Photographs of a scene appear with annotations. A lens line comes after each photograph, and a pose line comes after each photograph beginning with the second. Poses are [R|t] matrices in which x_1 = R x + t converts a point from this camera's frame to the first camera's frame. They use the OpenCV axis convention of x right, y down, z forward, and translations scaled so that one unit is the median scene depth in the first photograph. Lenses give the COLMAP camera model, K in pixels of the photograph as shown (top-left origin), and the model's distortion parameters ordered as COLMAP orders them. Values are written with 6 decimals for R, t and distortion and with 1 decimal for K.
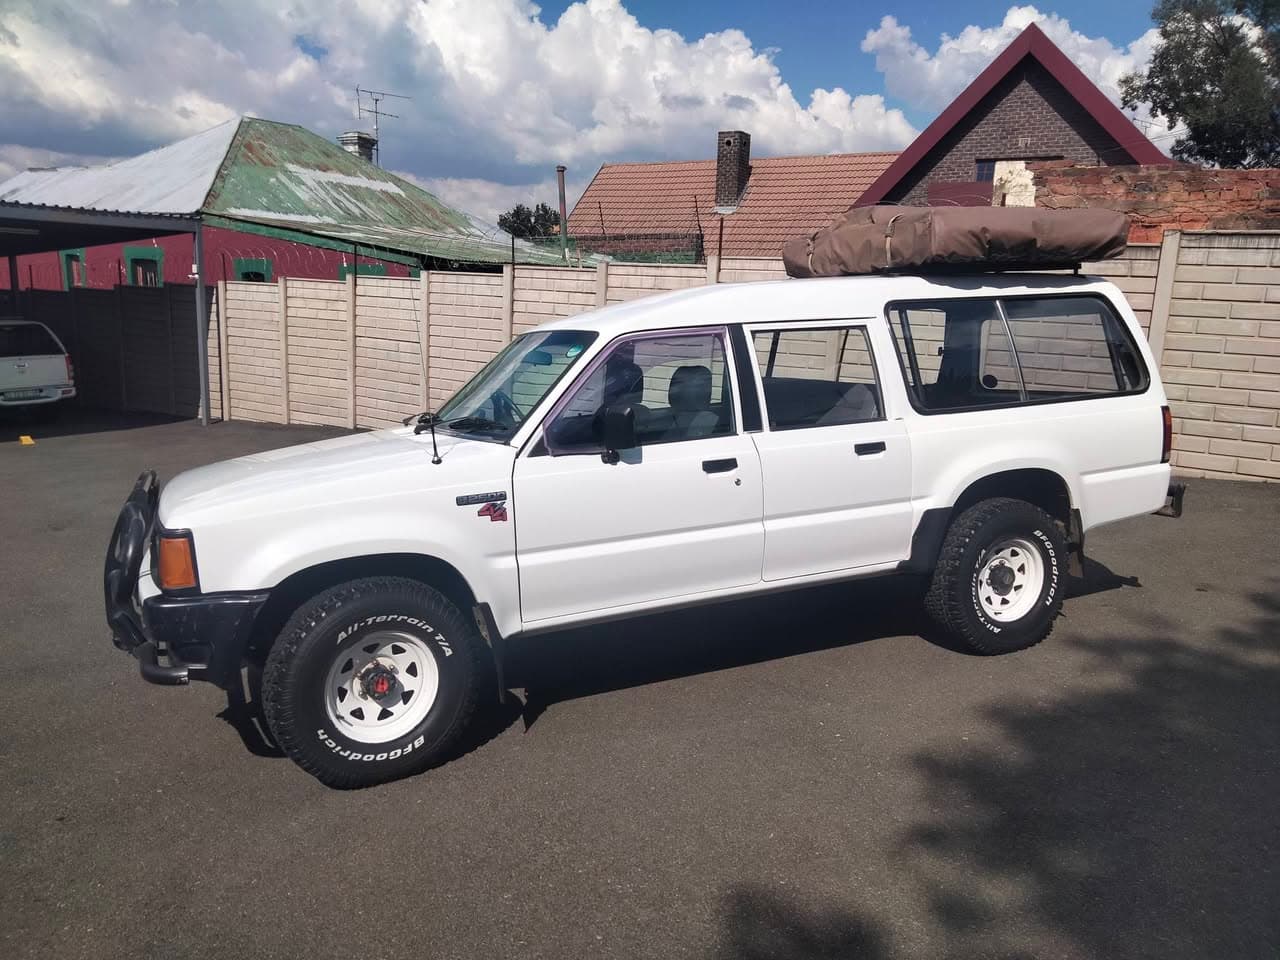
lens RADIAL K [[983.2, 0, 642.6], [0, 983.2, 477.6], [0, 0, 1]] dist [0.021423, -0.009240]
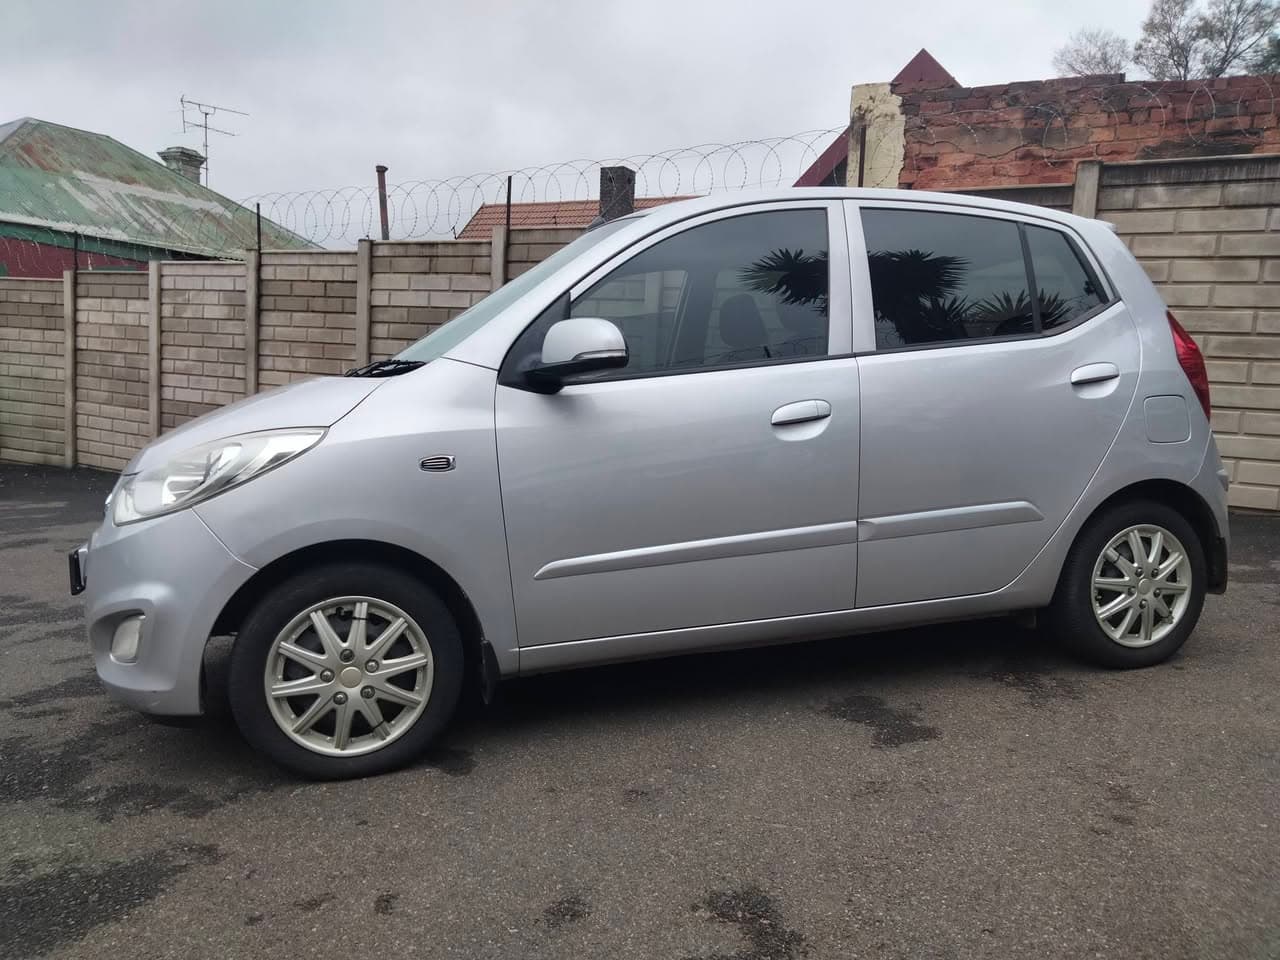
lens RADIAL K [[983.2, 0, 642.6], [0, 983.2, 477.6], [0, 0, 1]] dist [0.021423, -0.009240]
pose [[0.996930, 0.001093, 0.078292, 0.061411], [0.004477, 0.997471, -0.070934, 0.010021], [-0.078172, 0.071067, 0.994404, 0.128120]]
